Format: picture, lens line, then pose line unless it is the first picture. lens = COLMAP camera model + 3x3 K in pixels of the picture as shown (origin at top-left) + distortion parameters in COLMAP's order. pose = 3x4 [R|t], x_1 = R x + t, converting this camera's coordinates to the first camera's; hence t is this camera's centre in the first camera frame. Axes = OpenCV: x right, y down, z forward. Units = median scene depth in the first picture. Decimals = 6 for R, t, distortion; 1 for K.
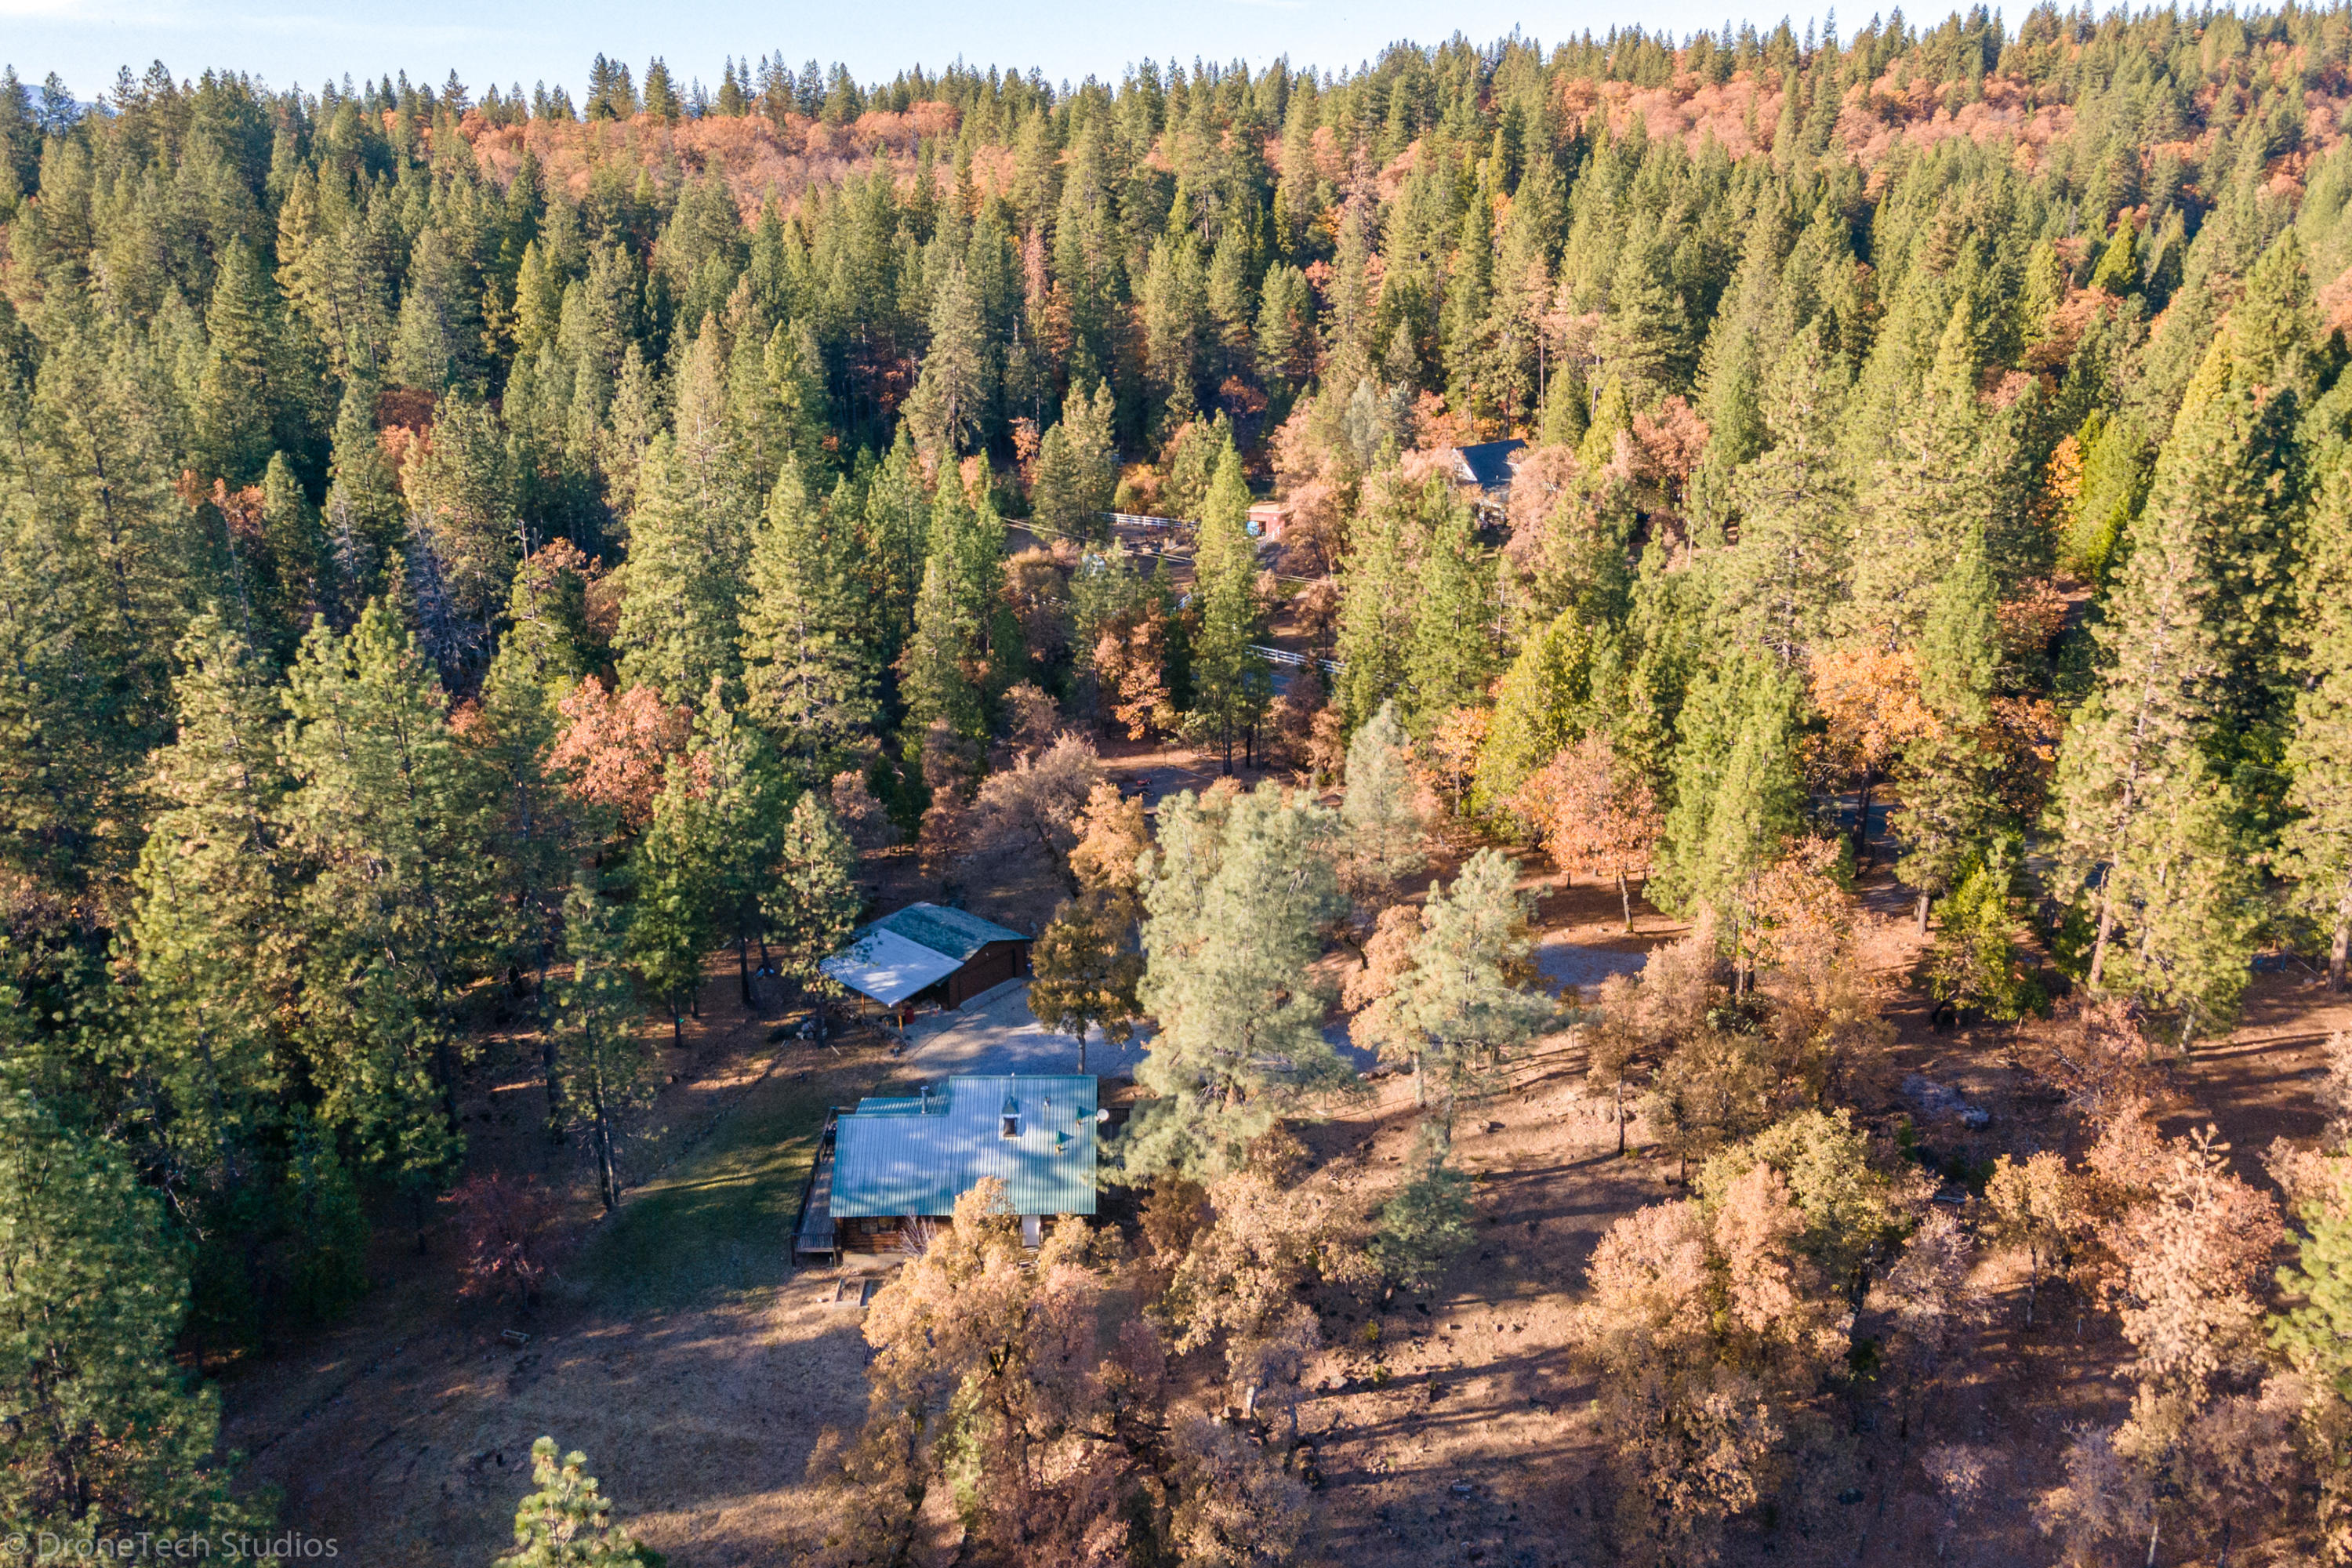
lens RADIAL K [[1709.3, 0, 1197.6], [0, 1709.3, 748.0], [0, 0, 1]] dist [0.042921, 0.011705]
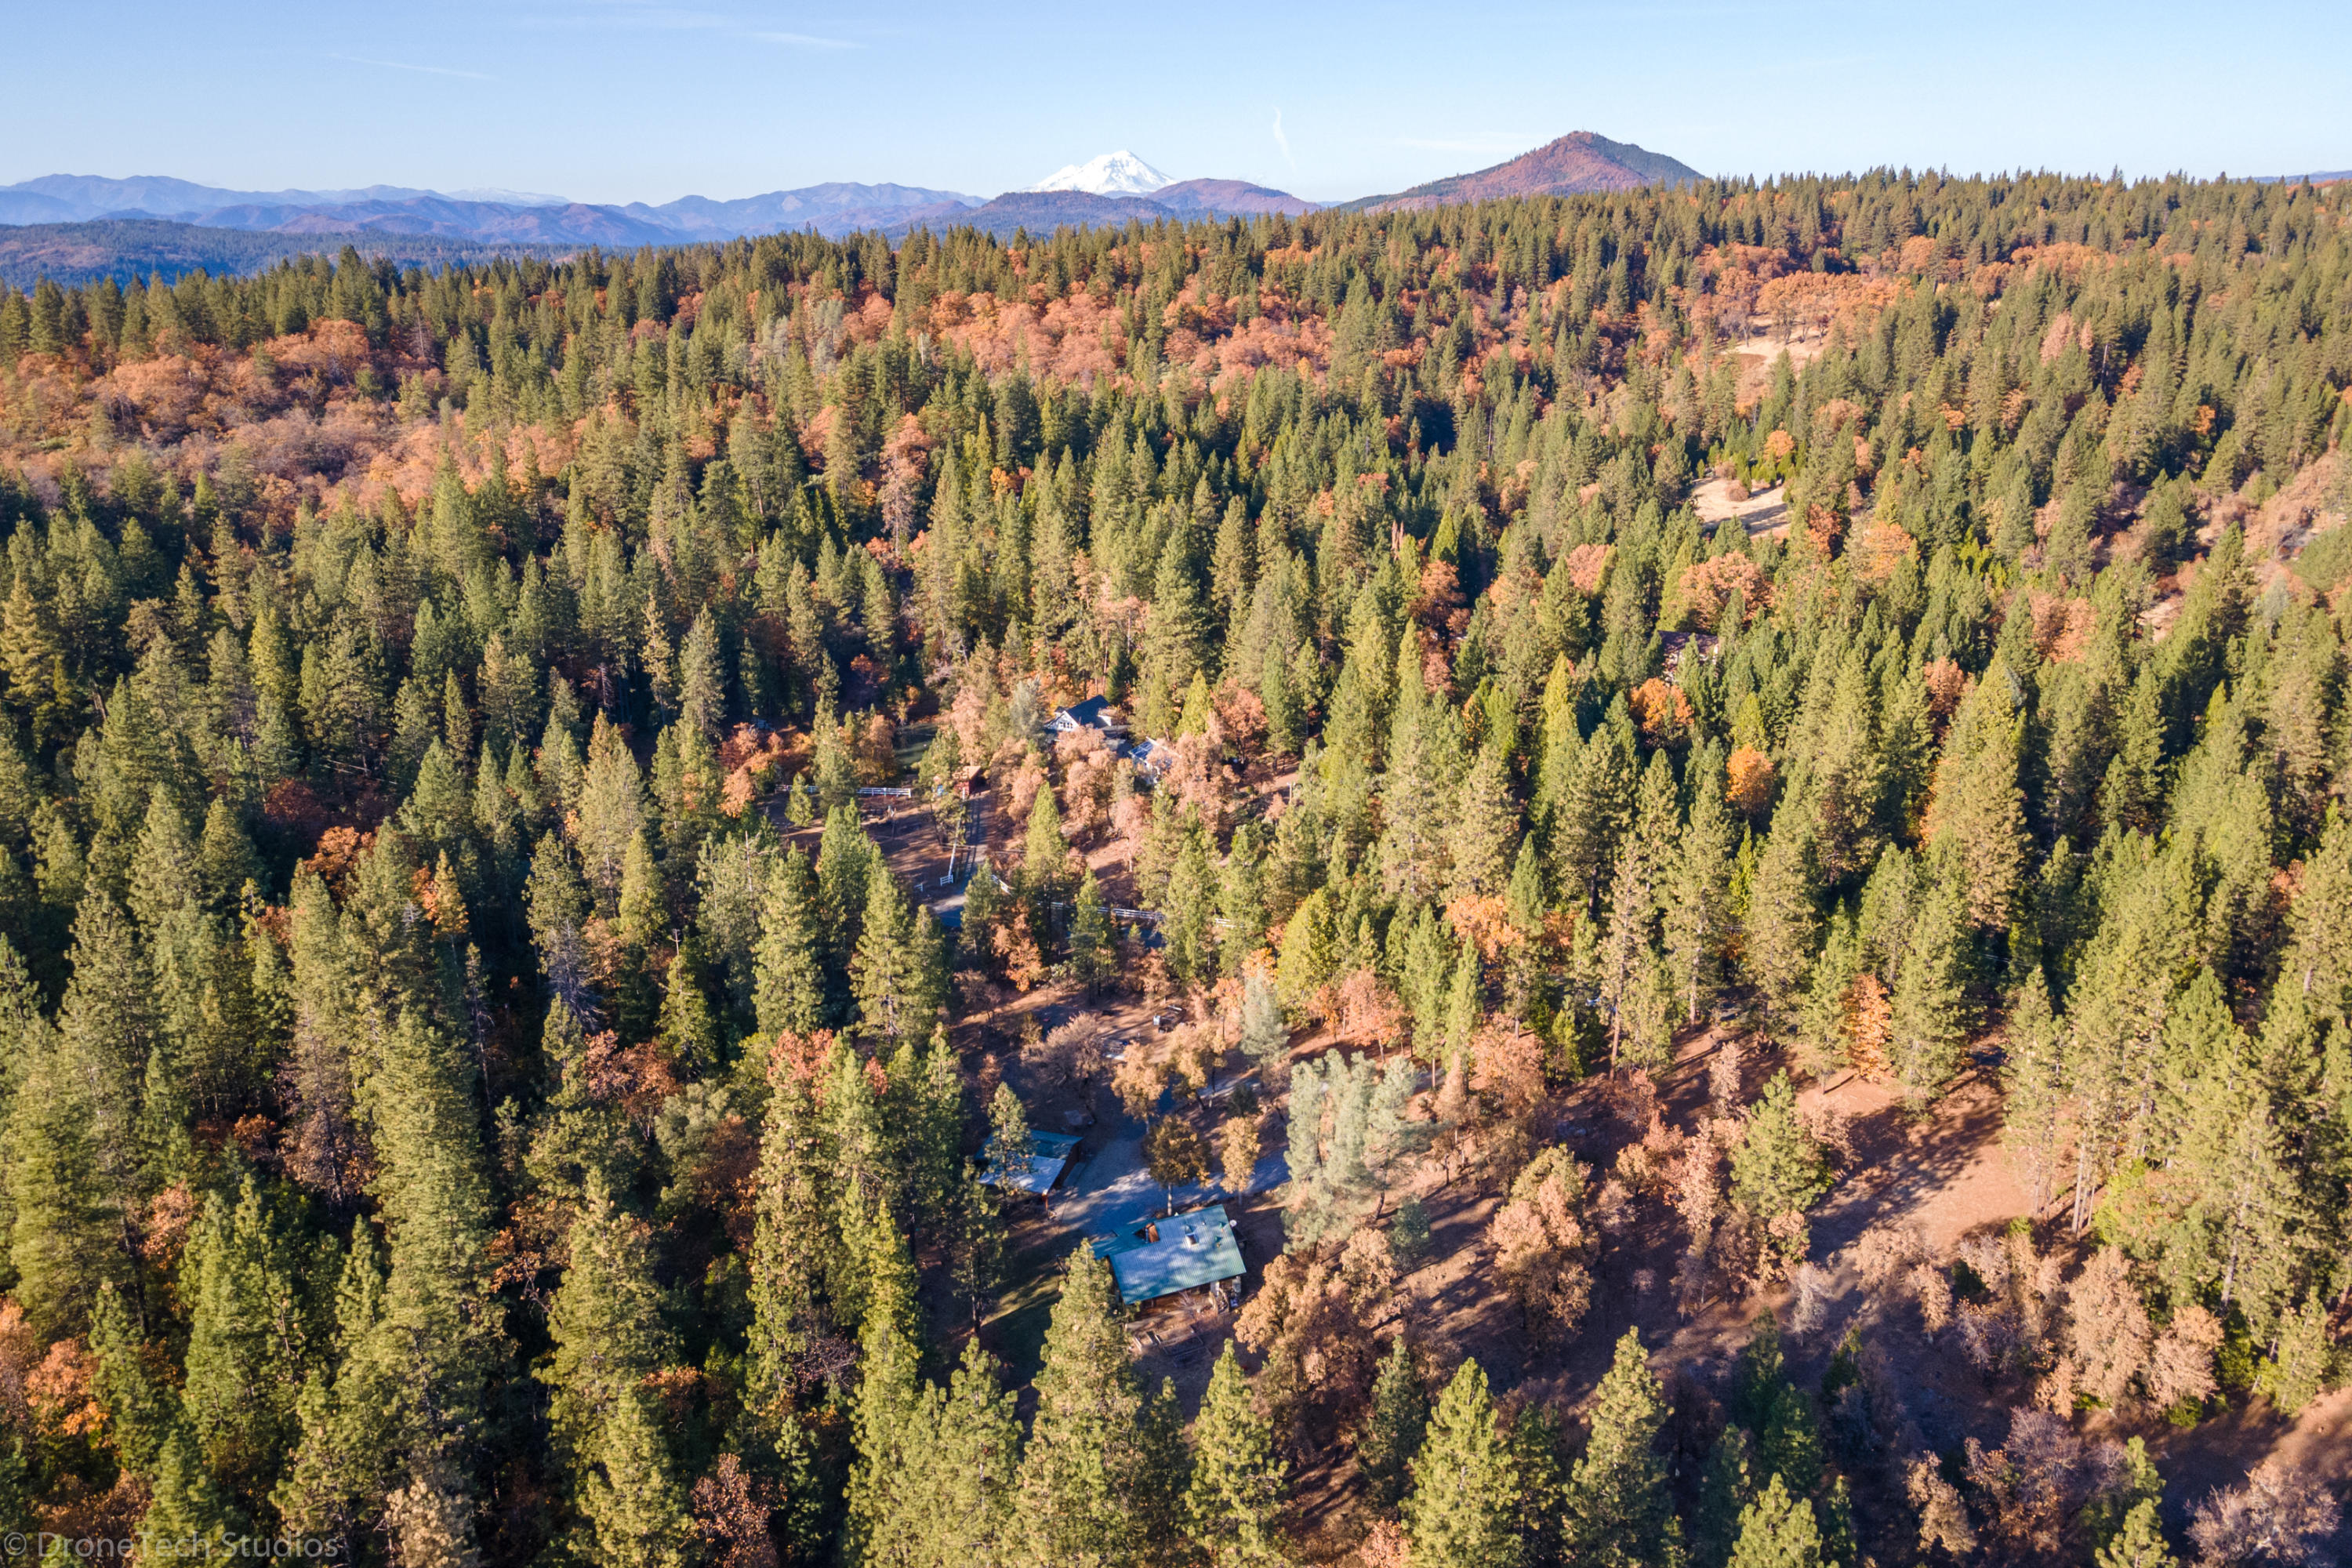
lens RADIAL K [[1709.3, 0, 1197.6], [0, 1709.3, 748.0], [0, 0, 1]] dist [0.042921, 0.011705]
pose [[0.916377, -0.111406, 0.384501, -0.556352], [0.129261, 0.991392, -0.020819, -0.204190], [-0.378872, 0.068779, 0.922890, -0.594058]]
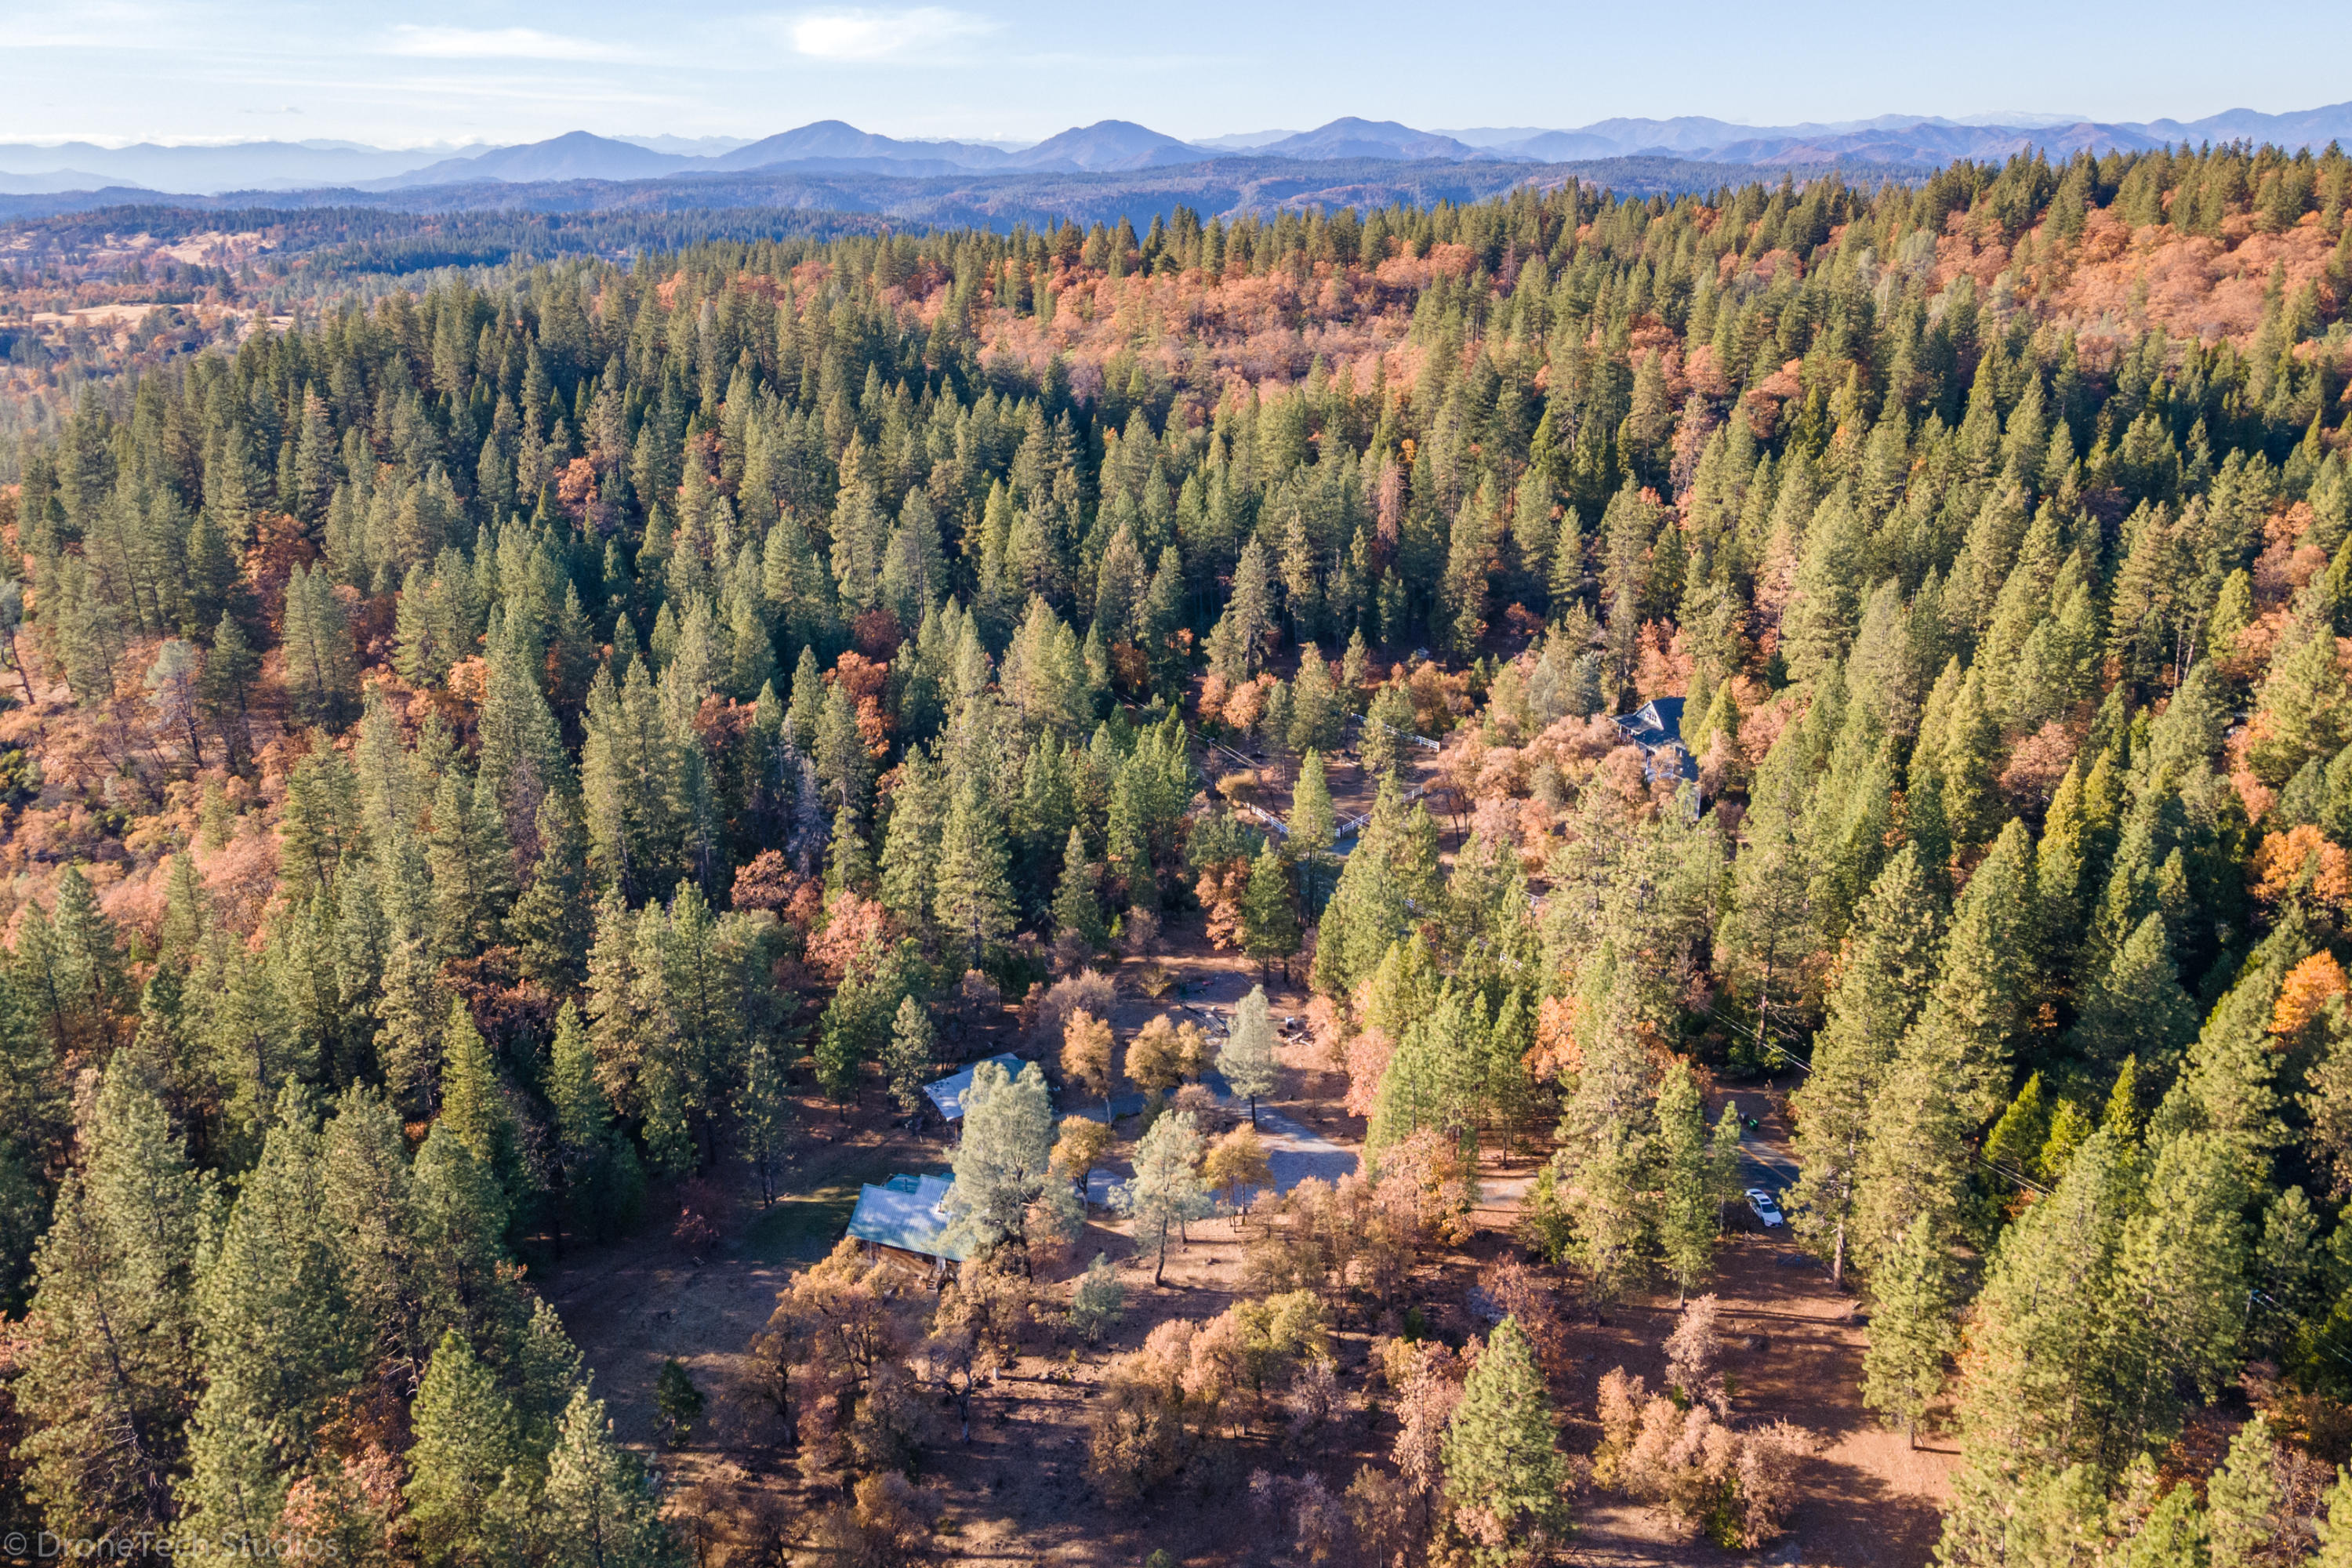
lens RADIAL K [[1709.3, 0, 1197.6], [0, 1709.3, 748.0], [0, 0, 1]] dist [0.042921, 0.011705]
pose [[0.936519, 0.112074, -0.332221, 0.506866], [-0.114879, 0.993316, 0.011252, -0.233217], [0.331261, 0.027628, 0.943134, -0.488265]]
